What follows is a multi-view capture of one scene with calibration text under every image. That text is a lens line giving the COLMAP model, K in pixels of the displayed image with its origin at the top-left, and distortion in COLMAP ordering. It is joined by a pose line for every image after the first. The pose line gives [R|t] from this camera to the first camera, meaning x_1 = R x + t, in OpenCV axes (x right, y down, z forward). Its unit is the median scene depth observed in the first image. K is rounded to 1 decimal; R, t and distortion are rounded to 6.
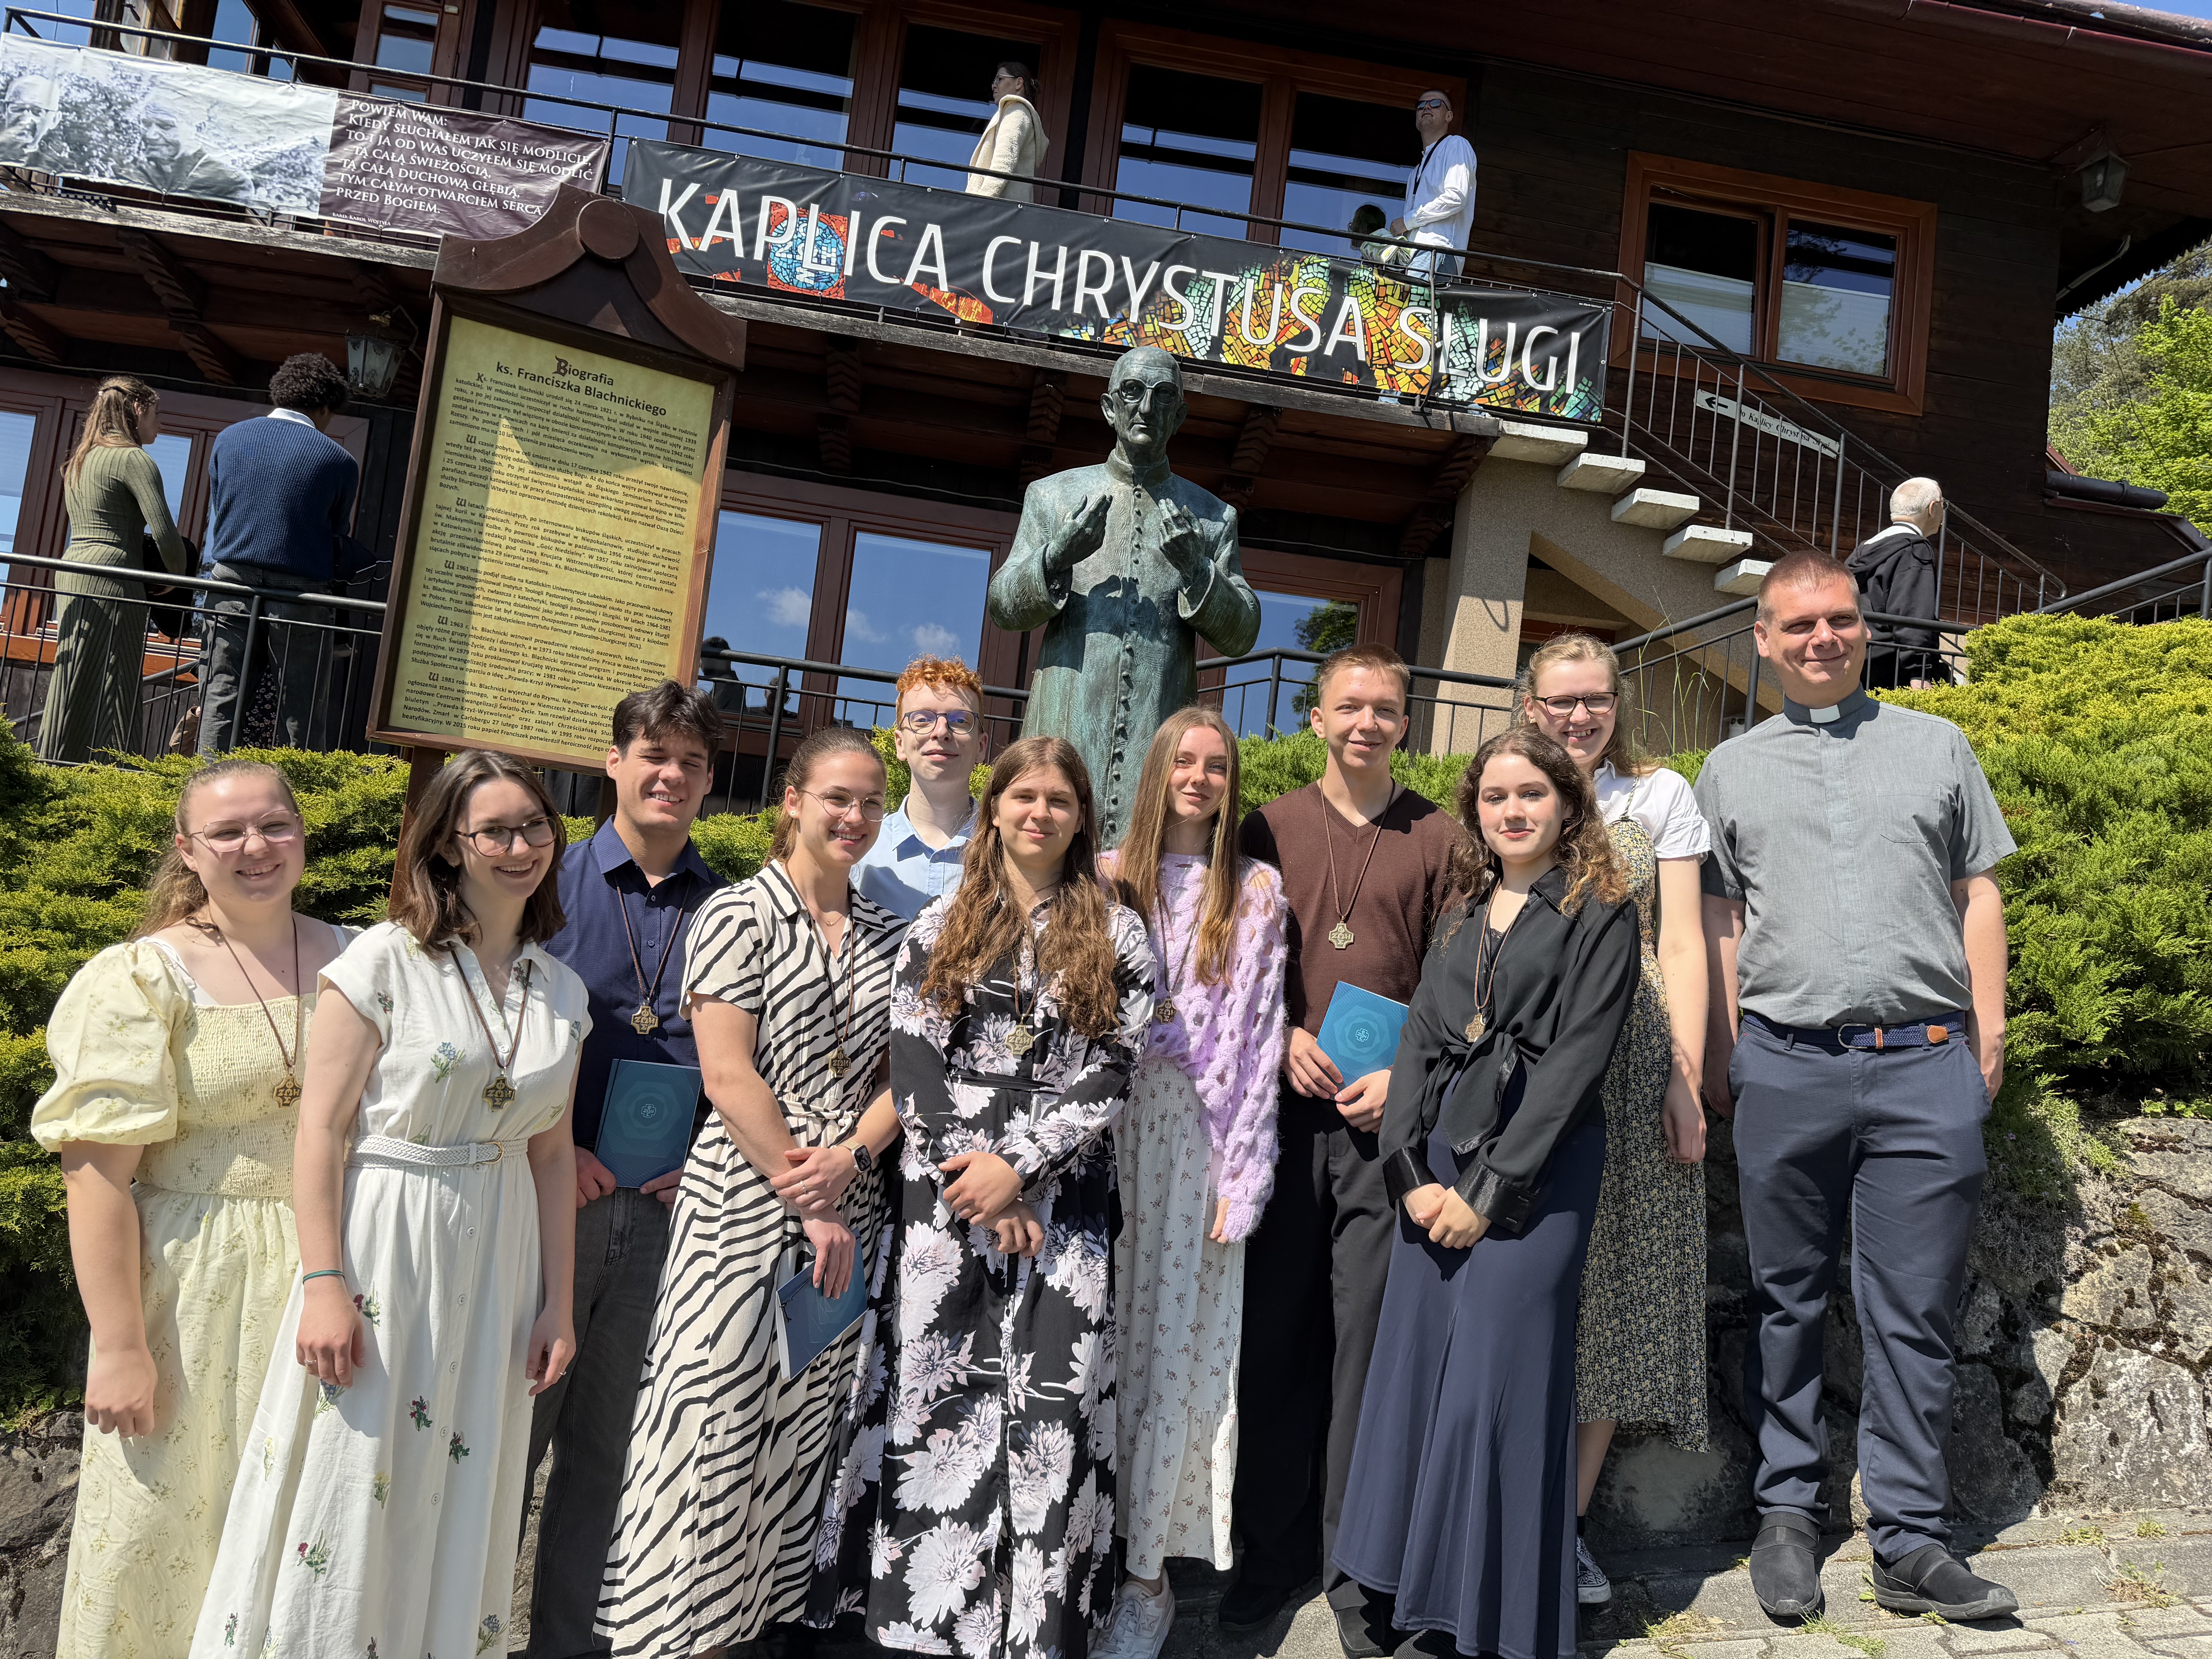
lens RADIAL K [[1569.1, 0, 1090.2], [0, 1569.1, 851.6], [0, 0, 1]] dist [0.007723, -0.024105]
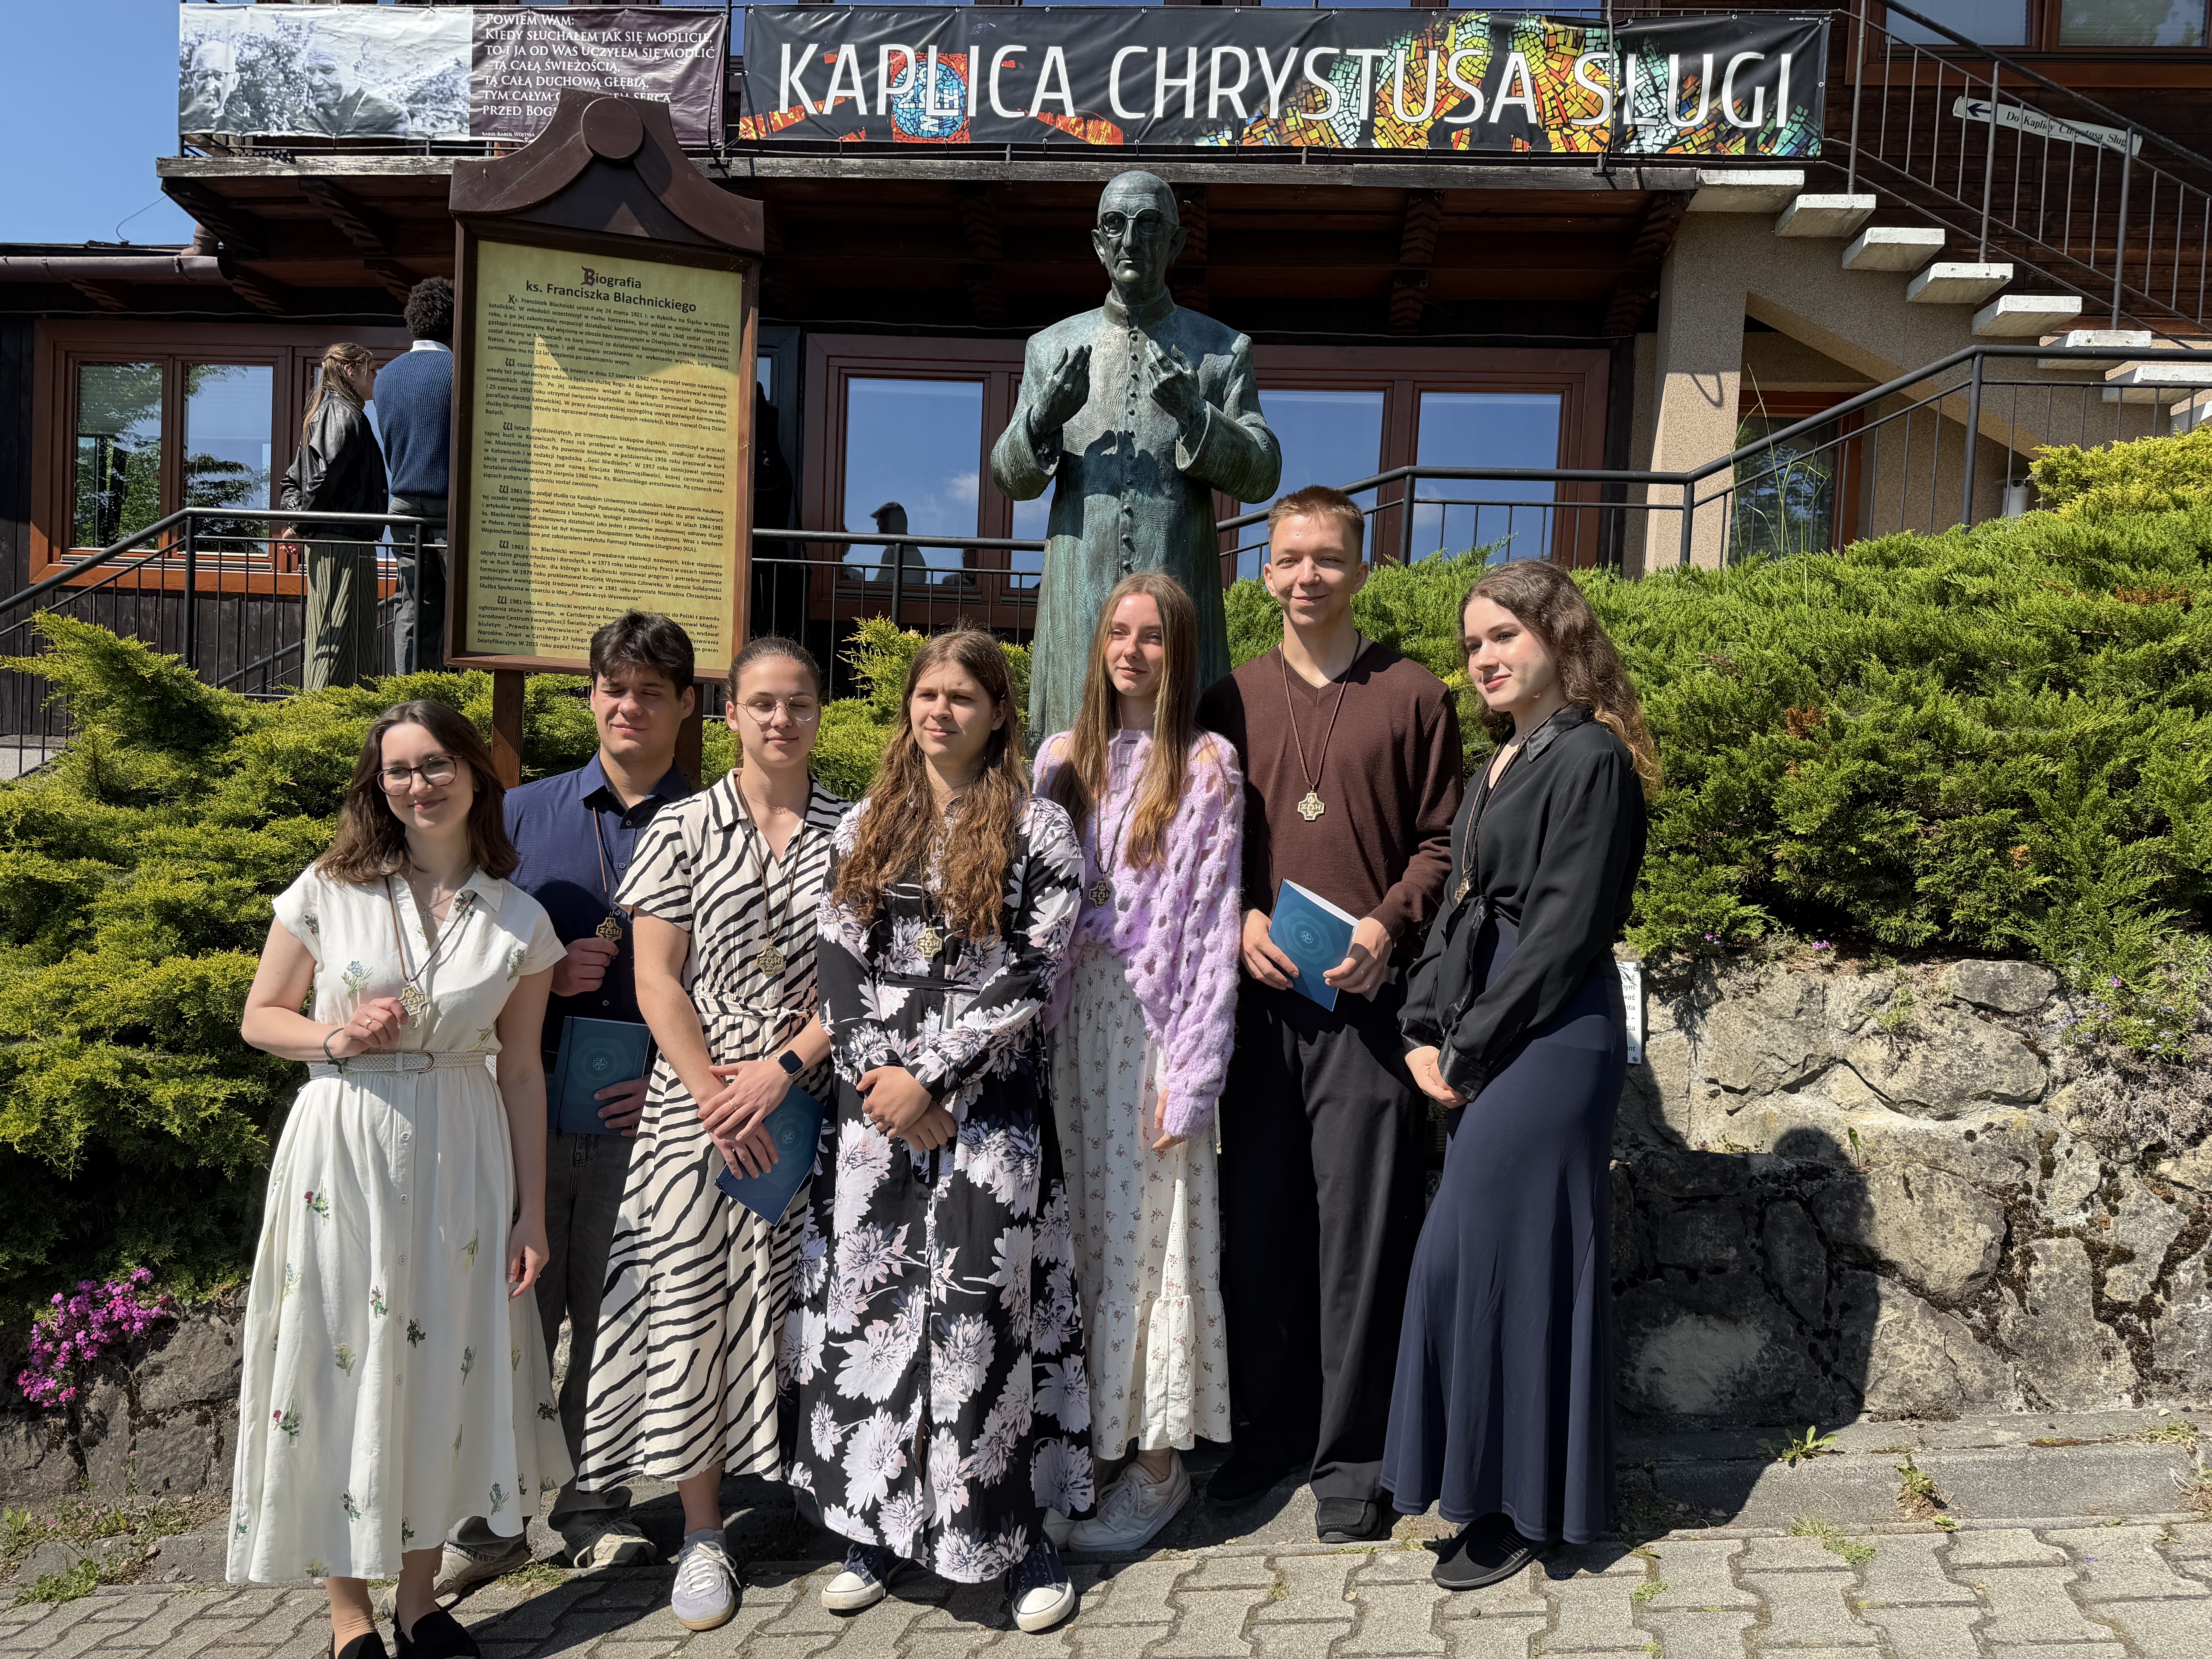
lens RADIAL K [[1569.1, 0, 1085.5], [0, 1569.1, 862.2], [0, 0, 1]] dist [0.007723, -0.024105]
pose [[0.975767, -0.057003, -0.211255, 0.171605], [0.080824, 0.991087, 0.105897, -0.017194], [0.203335, -0.120406, 0.971678, 0.040220]]
